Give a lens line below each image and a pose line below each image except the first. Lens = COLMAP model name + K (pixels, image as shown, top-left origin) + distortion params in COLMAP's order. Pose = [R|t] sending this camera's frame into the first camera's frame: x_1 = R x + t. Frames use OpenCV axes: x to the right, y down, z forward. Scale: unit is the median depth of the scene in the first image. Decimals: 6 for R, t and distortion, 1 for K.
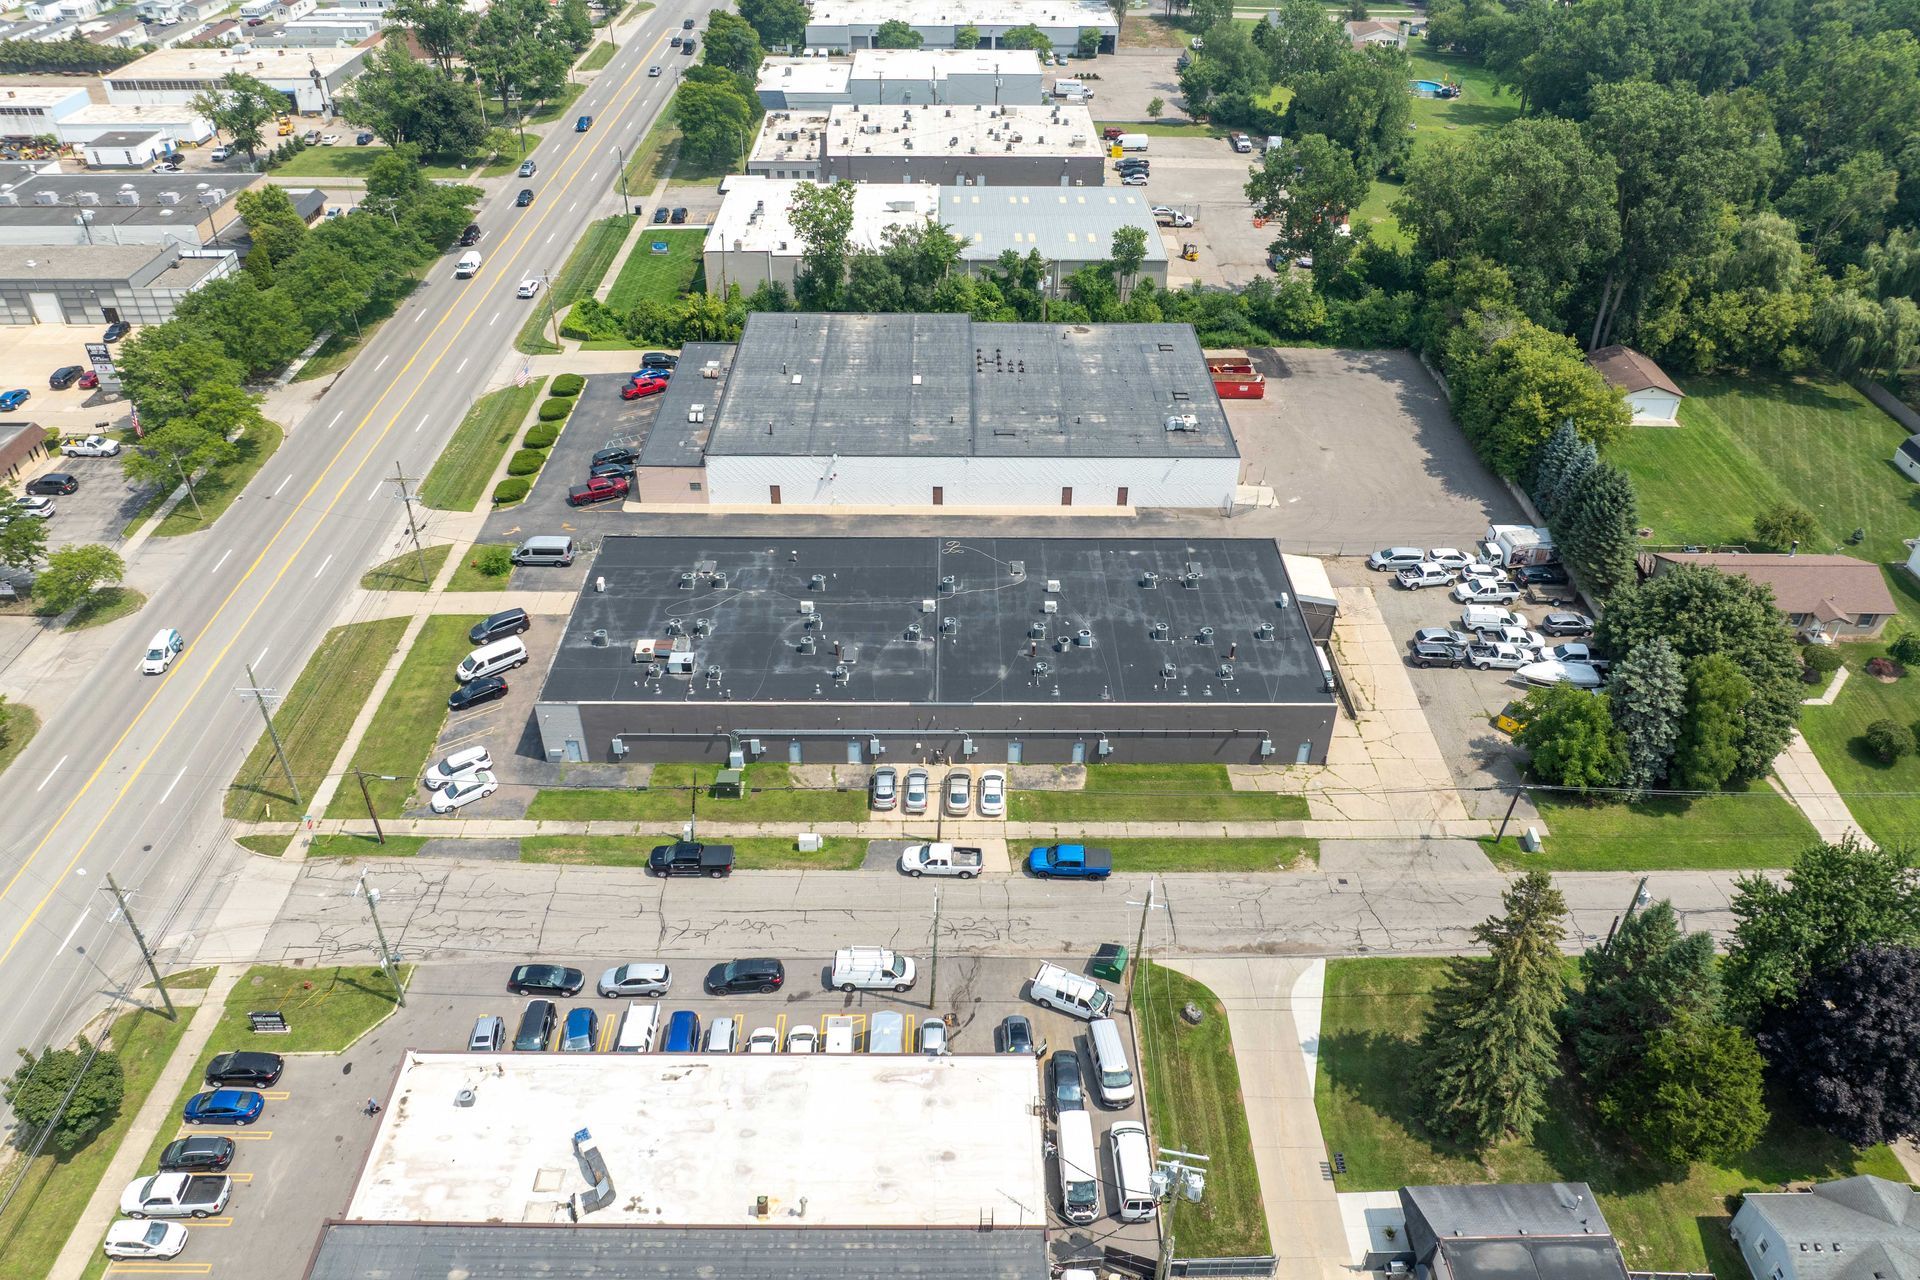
lens RADIAL K [[1348.0, 0, 964.4], [0, 1348.0, 643.6], [0, 0, 1]] dist [-0.041225, 0.002064]
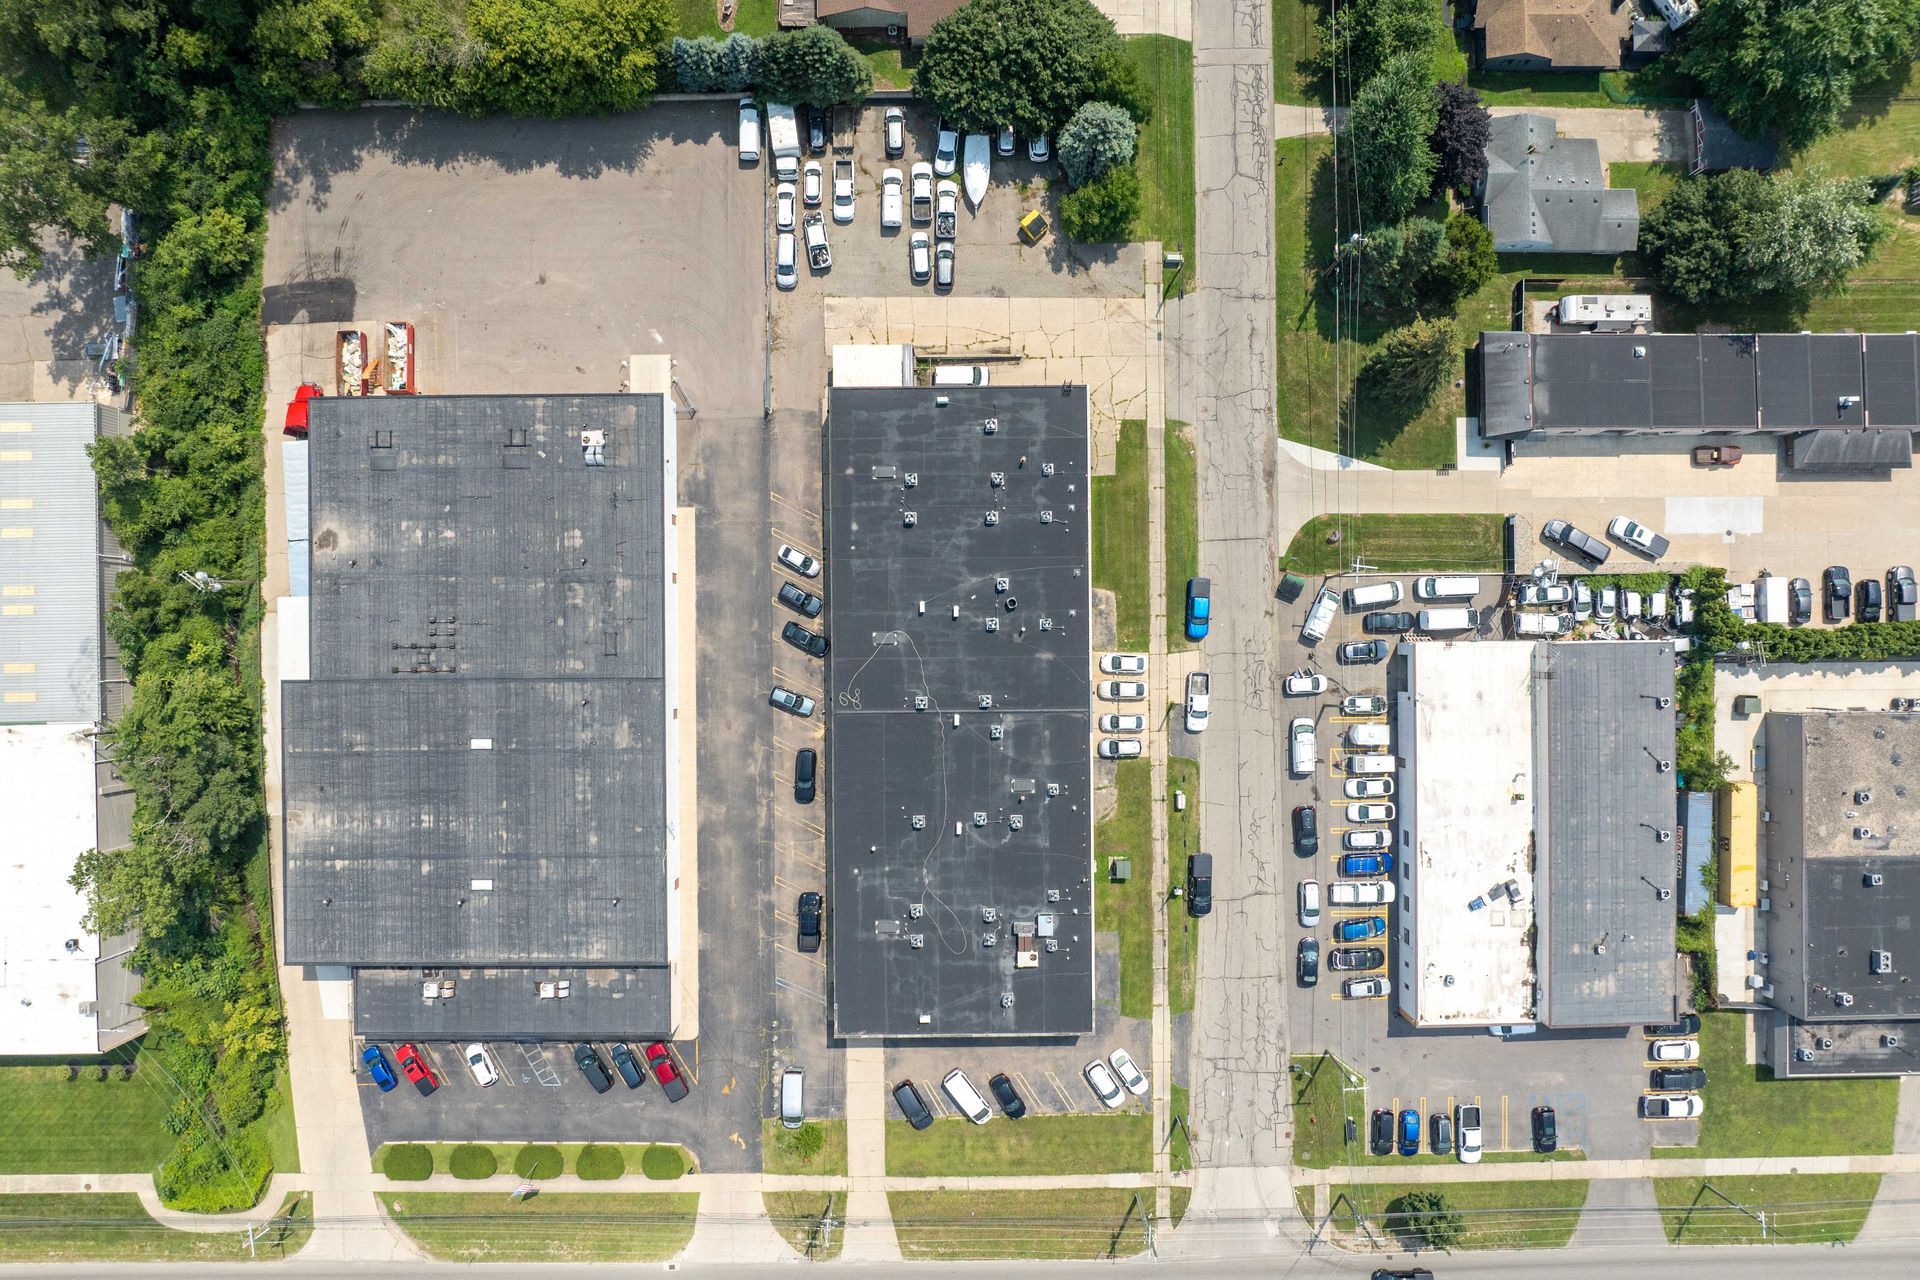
lens RADIAL K [[1320.3, 0, 962.8], [0, 1320.3, 634.7], [0, 0, 1]] dist [-0.035937, 0.005154]
pose [[-0.001063, -0.999992, -0.003808, 0.052129], [0.584920, -0.003710, 0.811083, -0.982212], [-0.811090, -0.001365, 0.584919, 0.378955]]
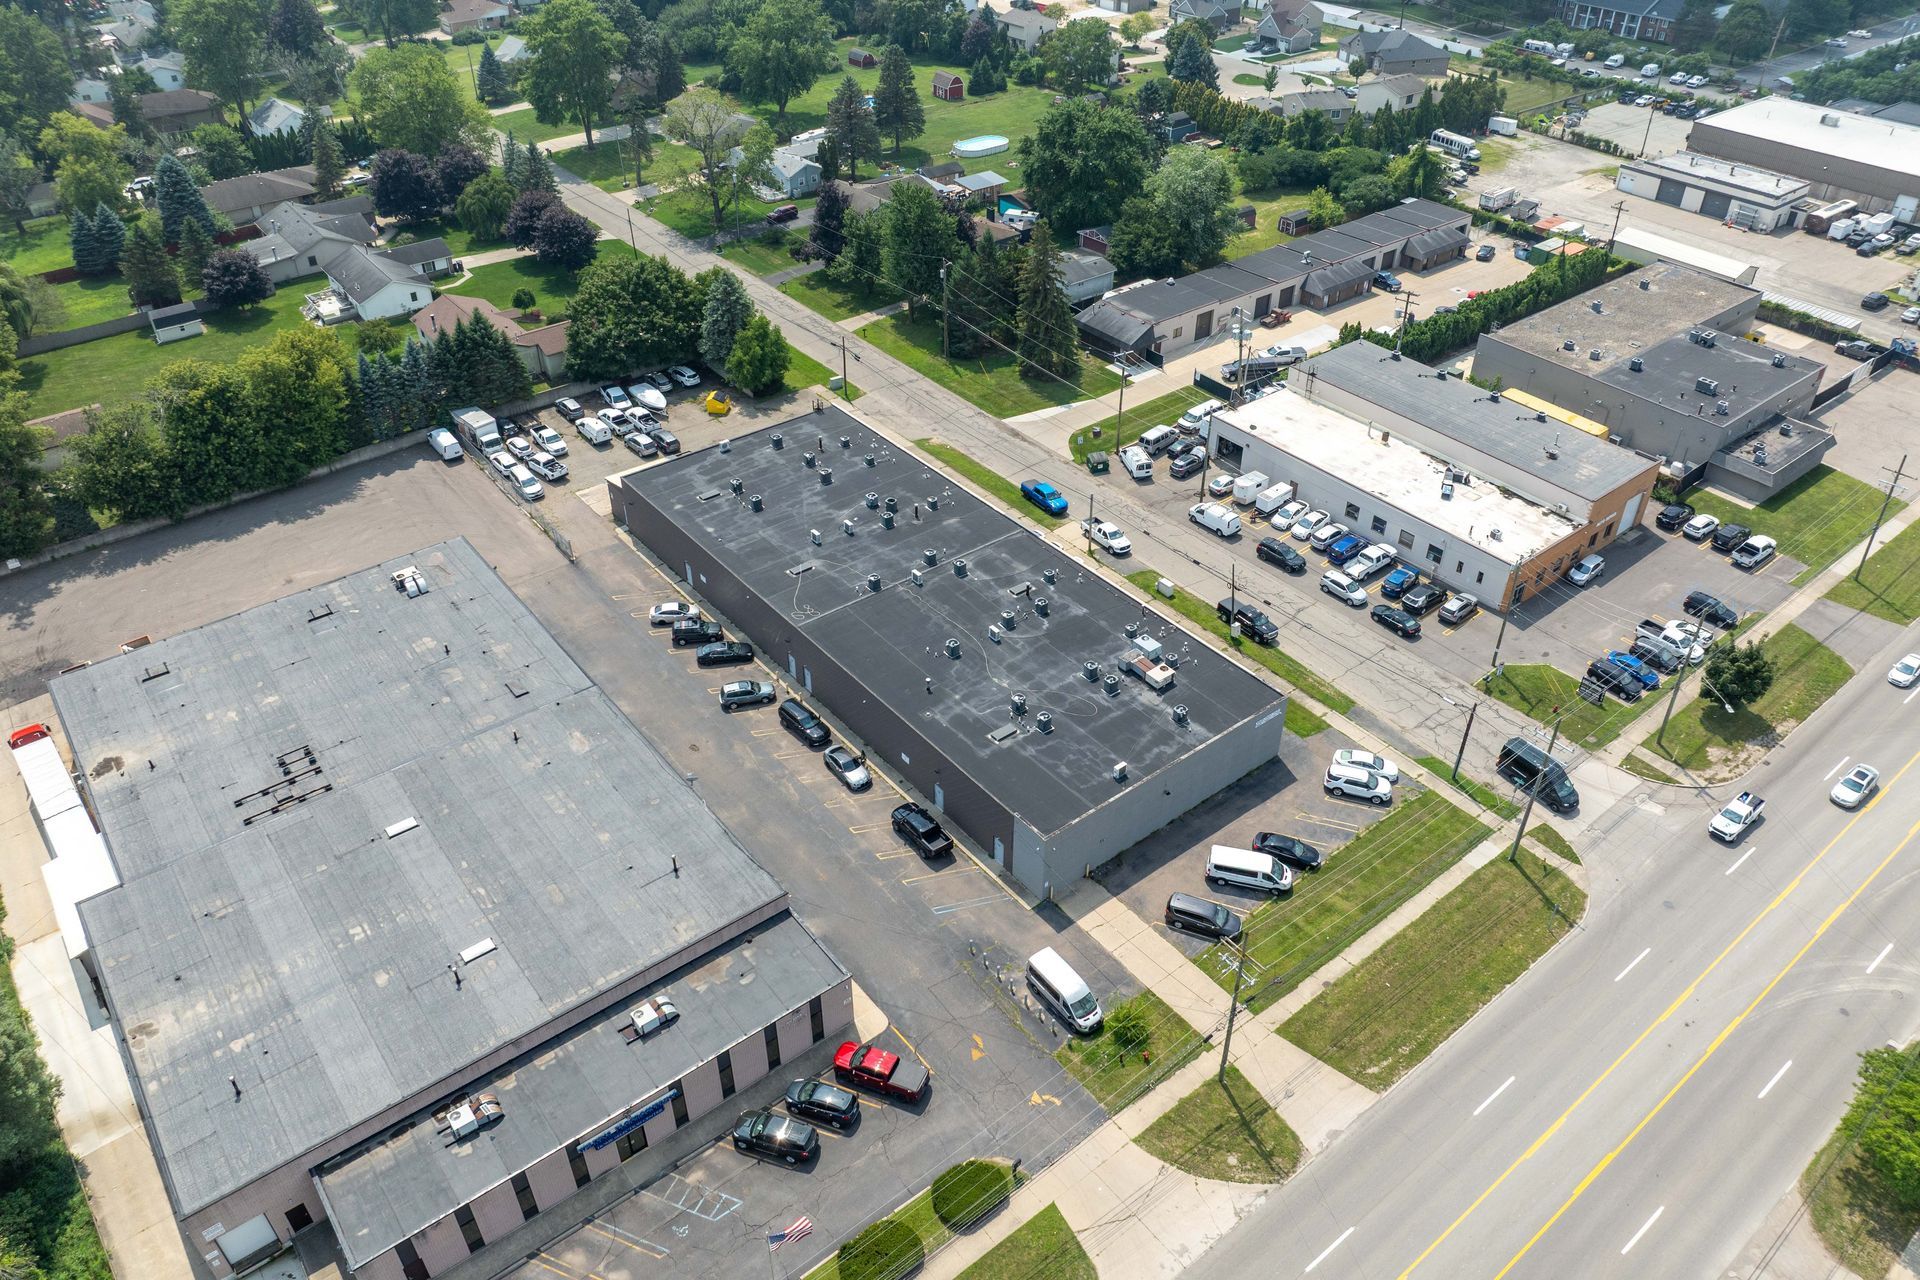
lens RADIAL K [[1332.4, 0, 965.0], [0, 1332.4, 638.6], [0, 0, 1]] dist [-0.038690, 0.004988]
pose [[-0.617415, -0.481476, 0.622076, -0.743033], [0.456146, 0.425144, 0.781782, -0.828295], [-0.640882, 0.766442, -0.042867, 1.131719]]
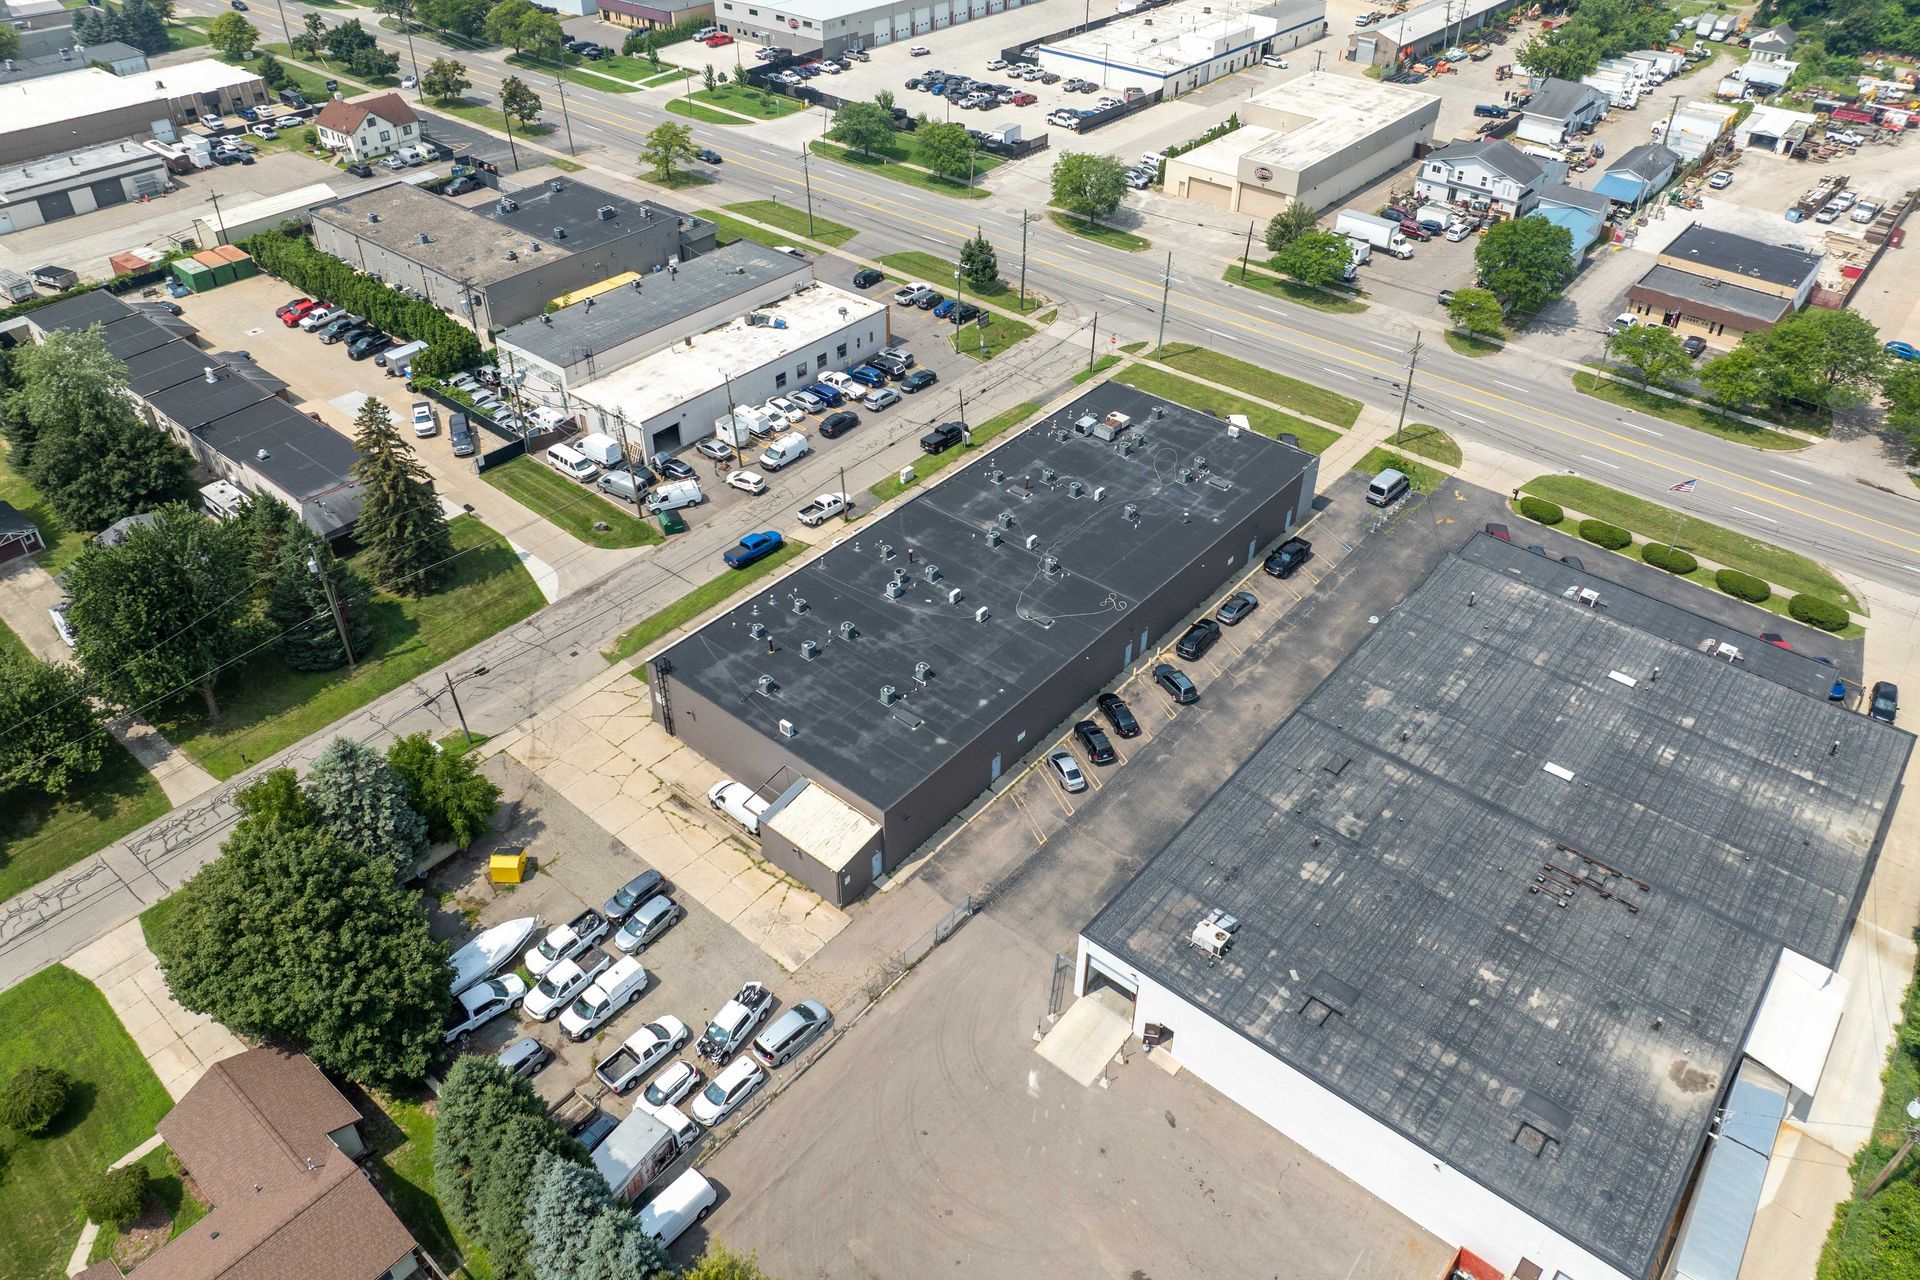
lens RADIAL K [[1320.3, 0, 962.8], [0, 1320.3, 634.7], [0, 0, 1]] dist [-0.035937, 0.005154]
pose [[-0.645128, 0.458081, -0.611532, 0.696283], [-0.463606, 0.401520, 0.789843, -0.818688], [0.607354, 0.793060, -0.046663, 1.147968]]
